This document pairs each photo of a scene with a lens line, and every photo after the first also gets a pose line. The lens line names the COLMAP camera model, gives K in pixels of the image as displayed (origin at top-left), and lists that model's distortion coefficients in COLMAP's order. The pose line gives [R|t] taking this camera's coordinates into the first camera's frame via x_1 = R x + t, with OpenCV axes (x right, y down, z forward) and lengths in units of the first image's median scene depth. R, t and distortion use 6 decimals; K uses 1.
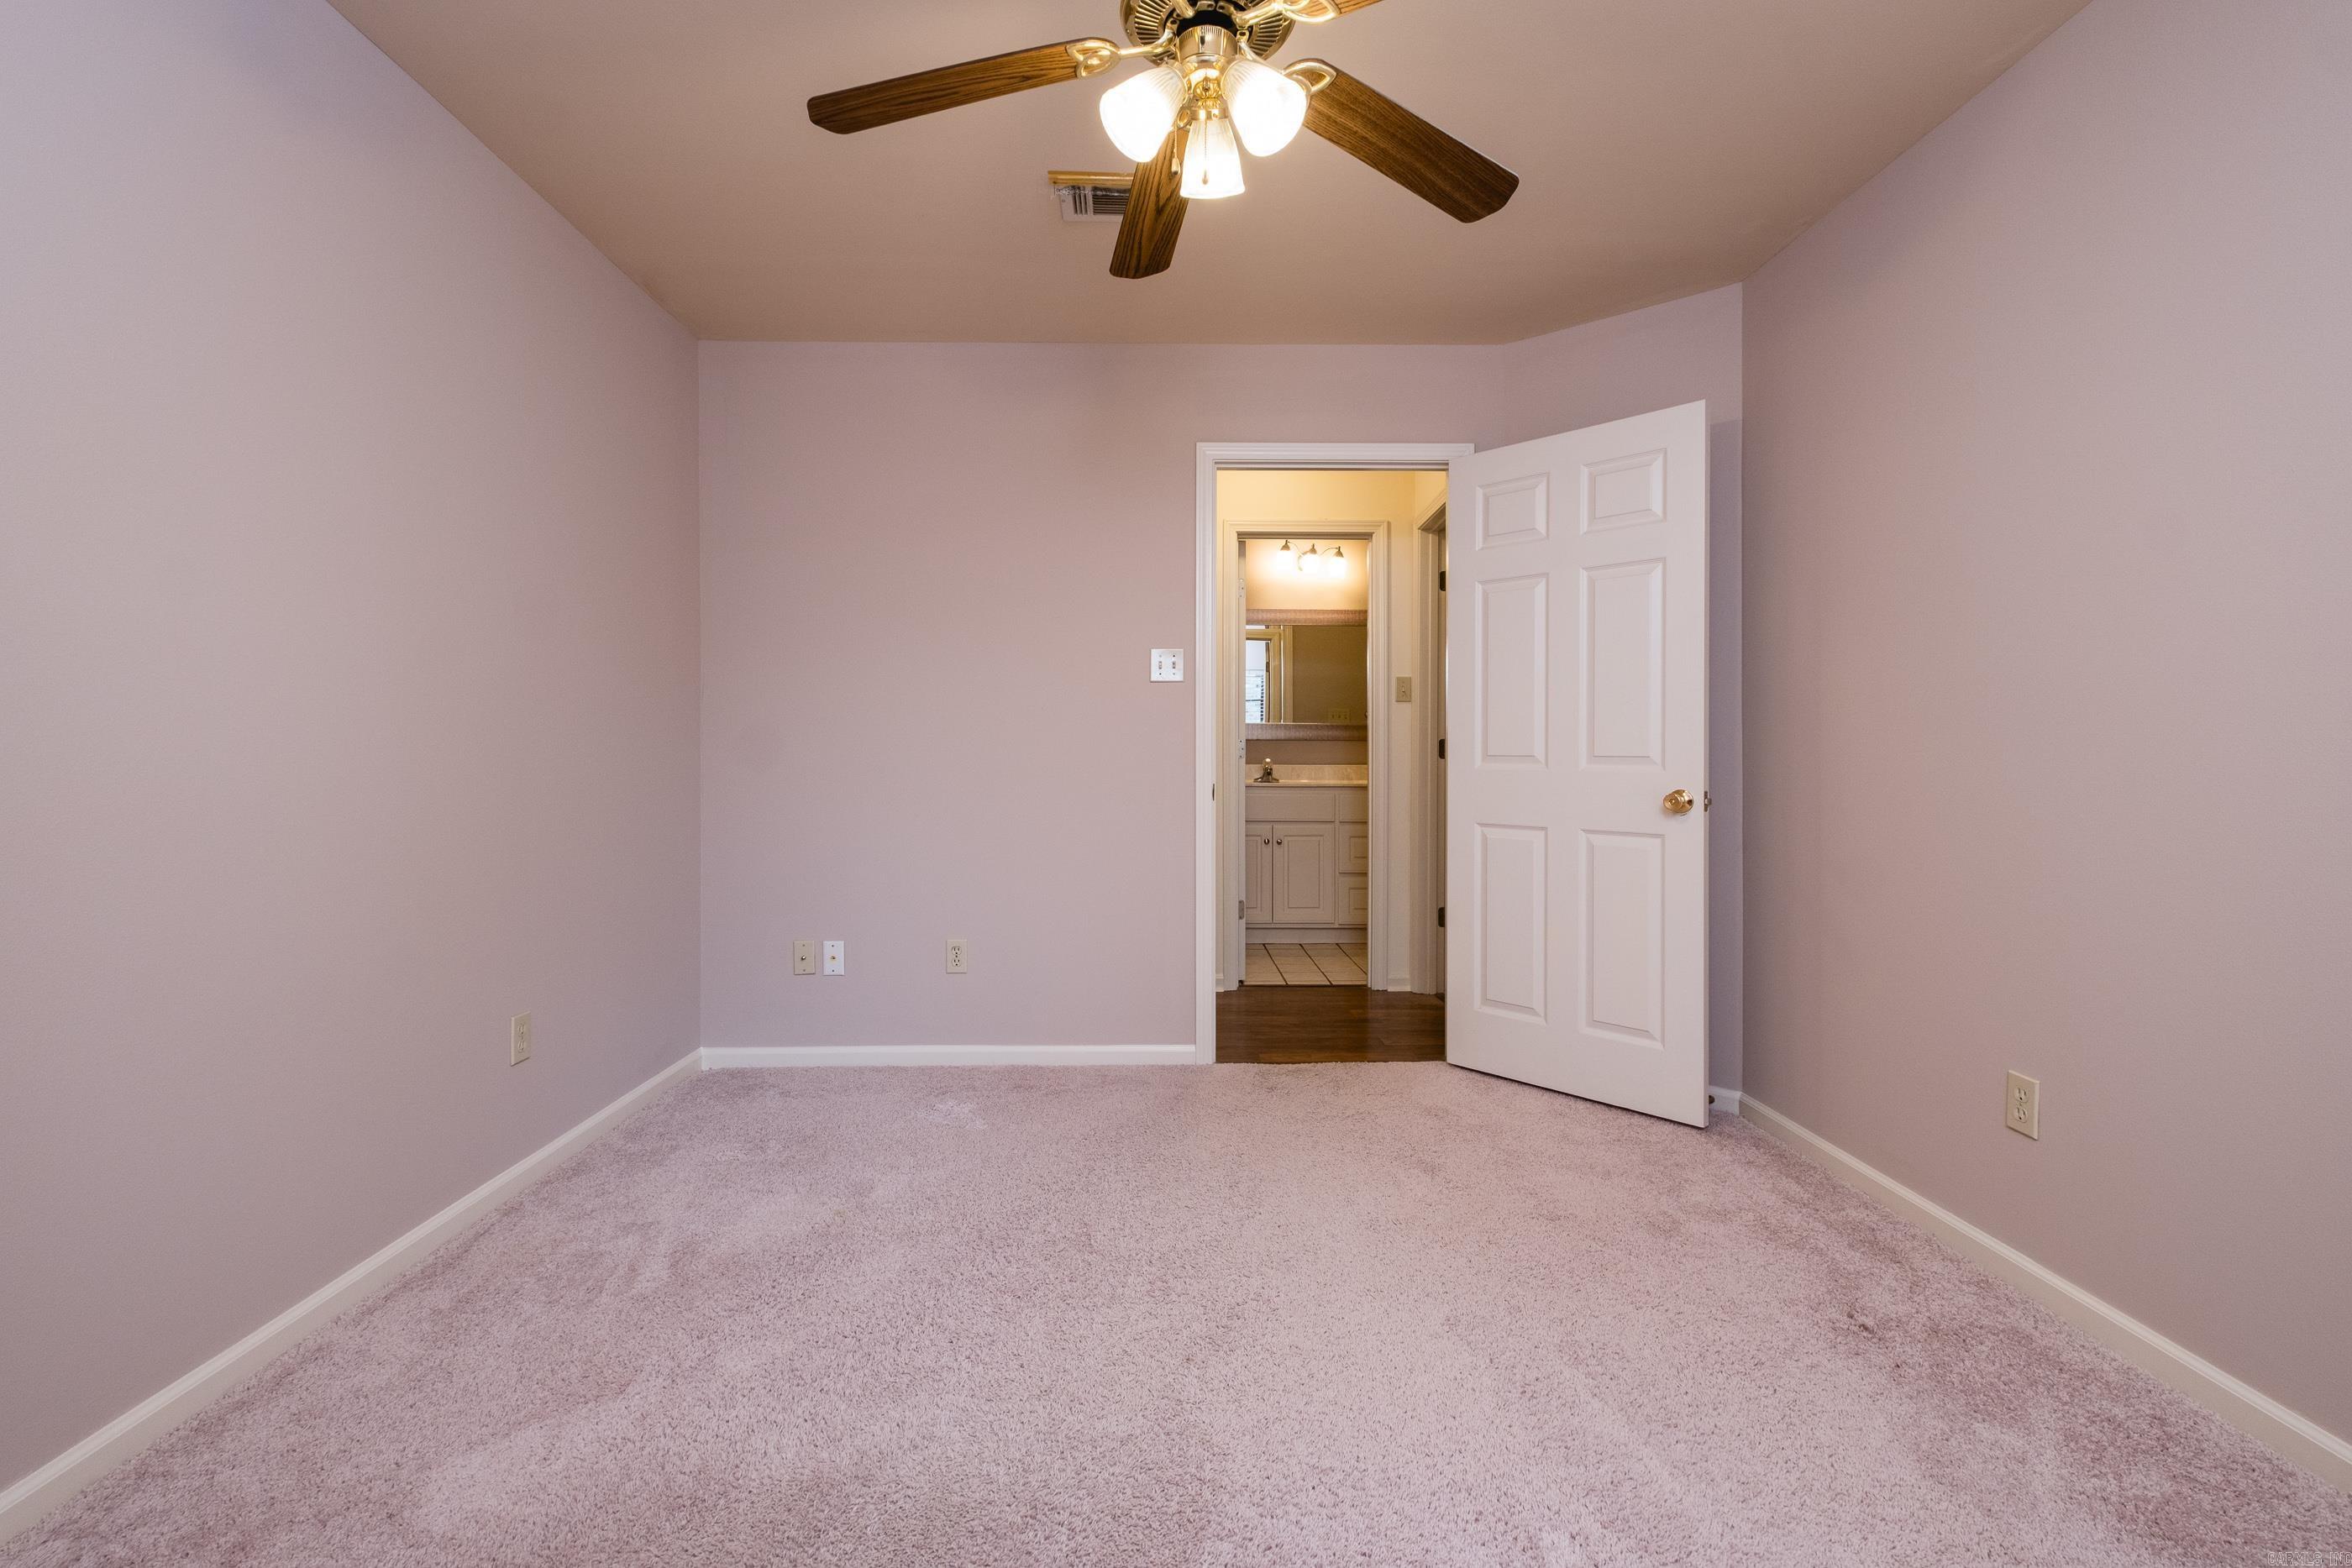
lens RADIAL K [[1009.1, 0, 1183.5], [0, 1009.1, 745.9], [0, 0, 1]] dist [0.010640, -0.005937]
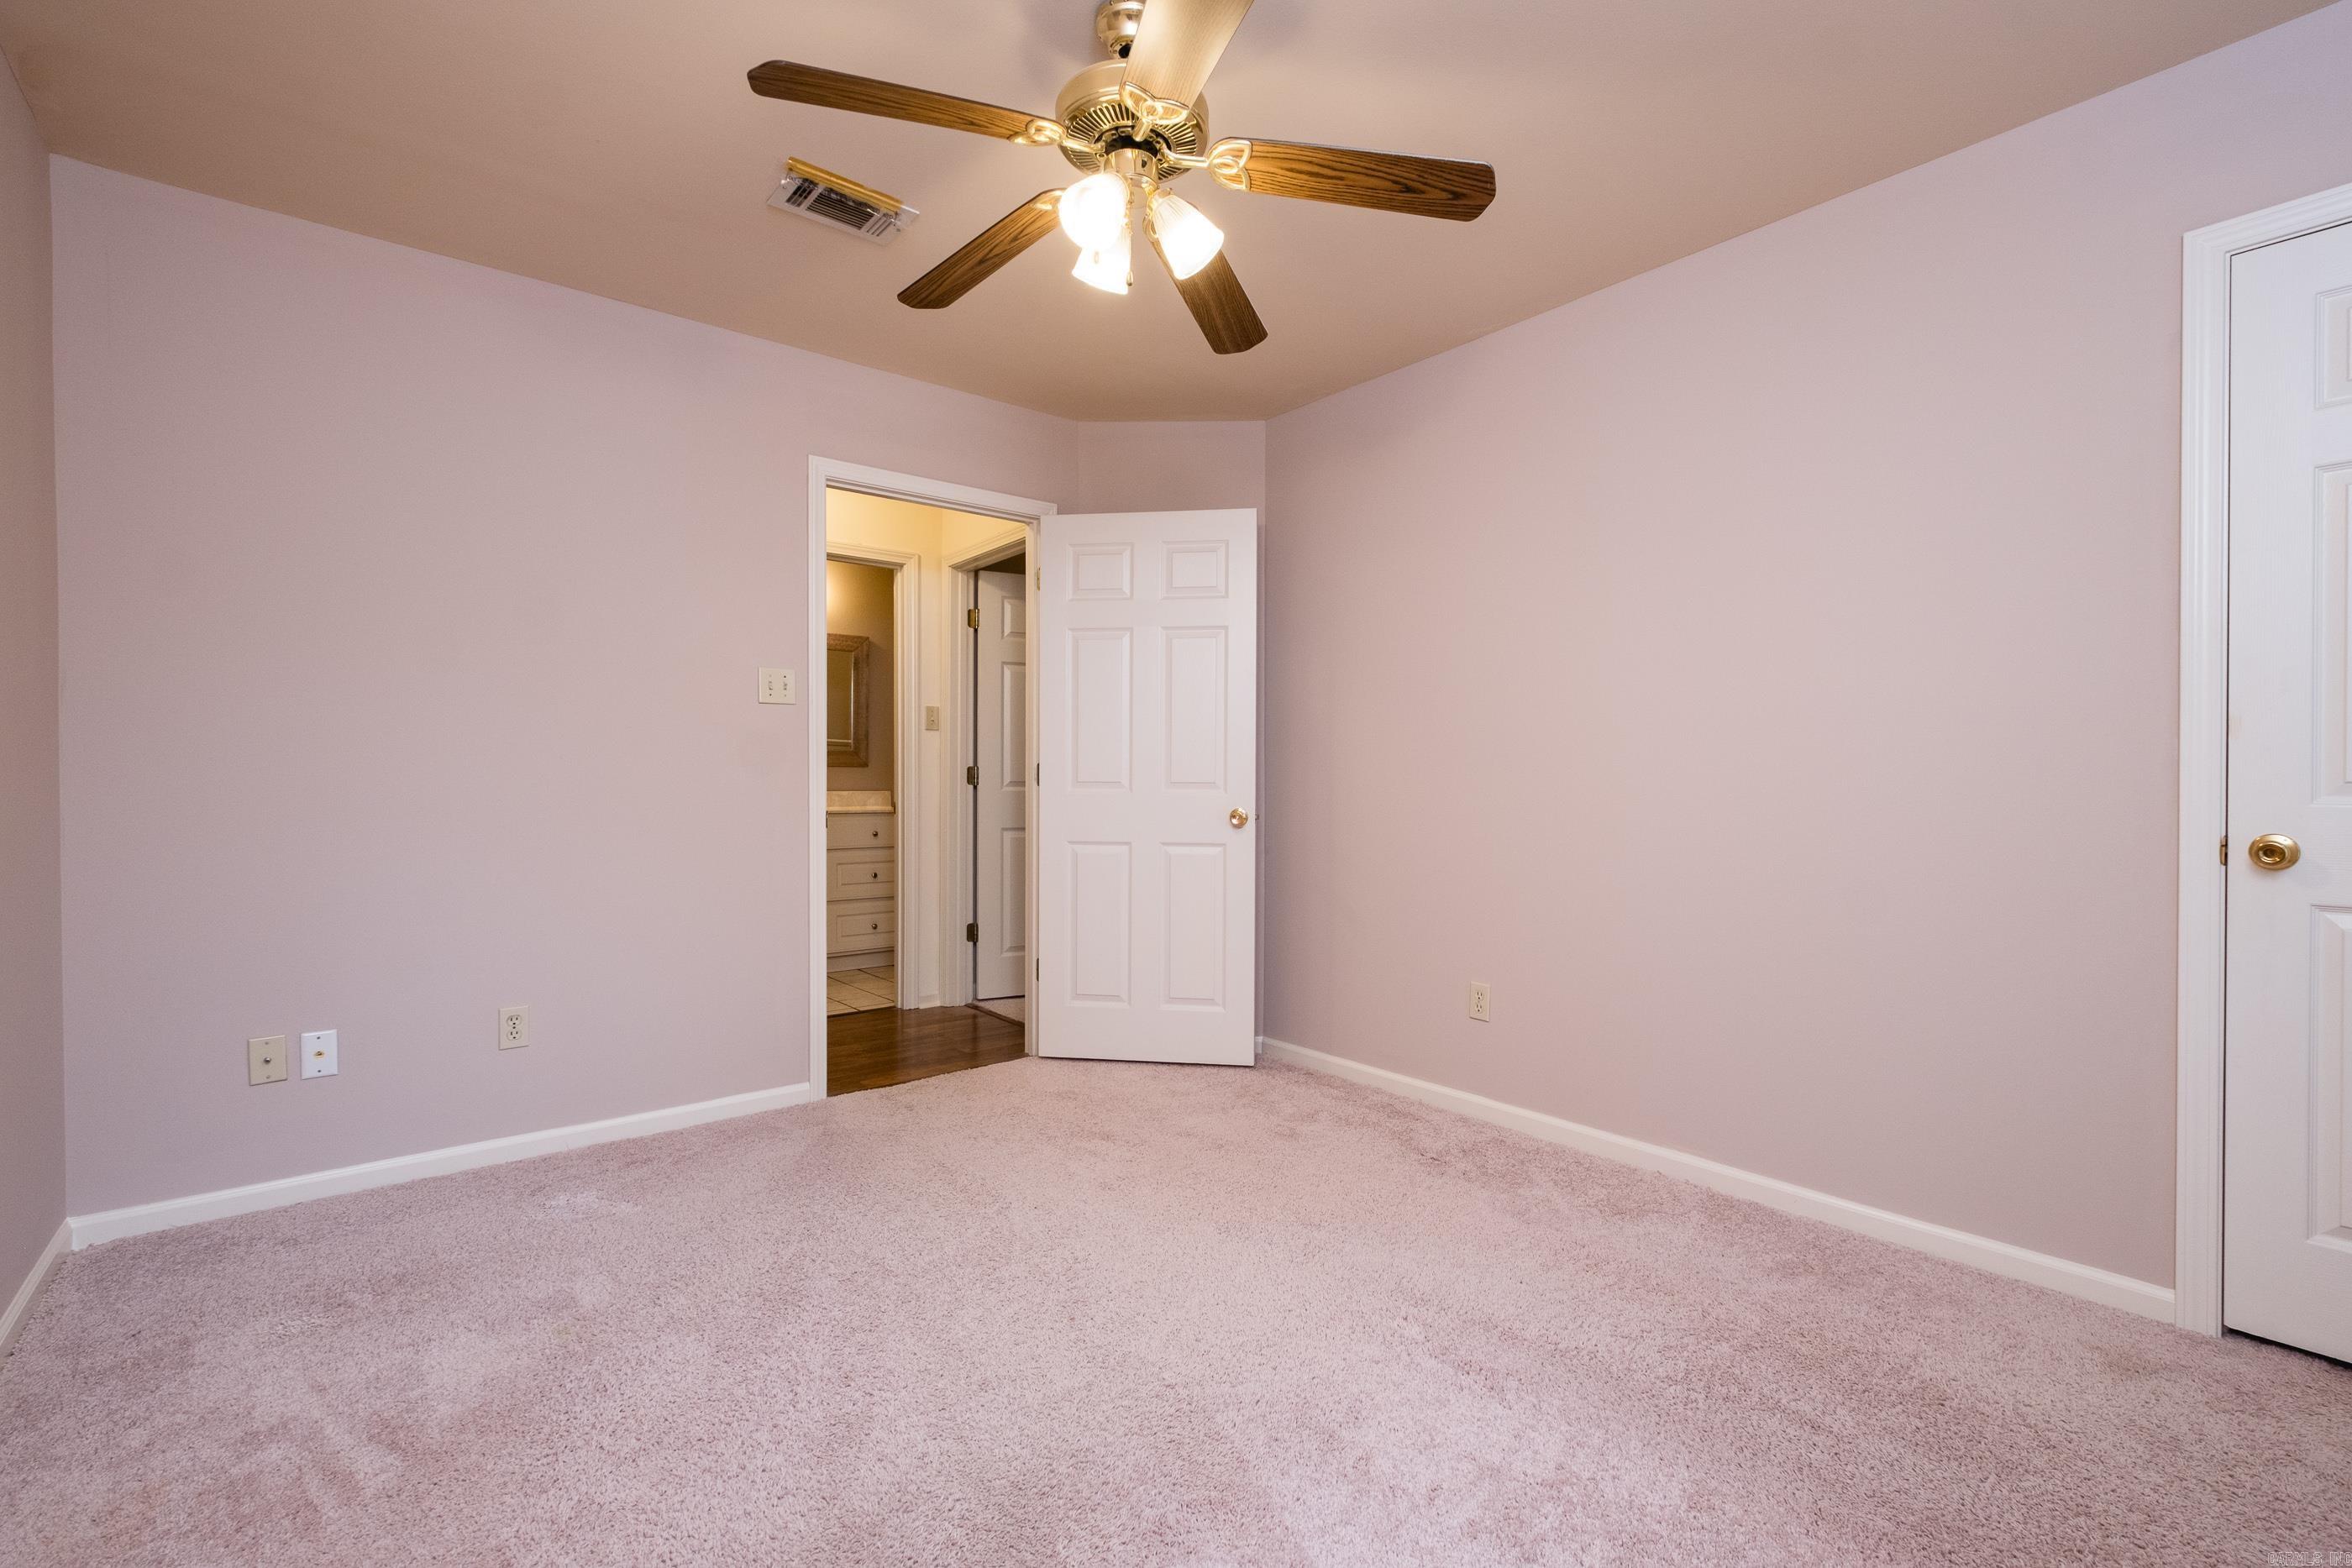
lens RADIAL K [[1008.6, 0, 1184.1], [0, 1008.6, 784.5], [0, 0, 1]] dist [0.012359, -0.007611]
pose [[0.791253, -0.002186, 0.611485, -0.321232], [-0.005507, 0.999928, 0.010700, -0.000403], [-0.611464, -0.011833, 0.791184, 0.022608]]
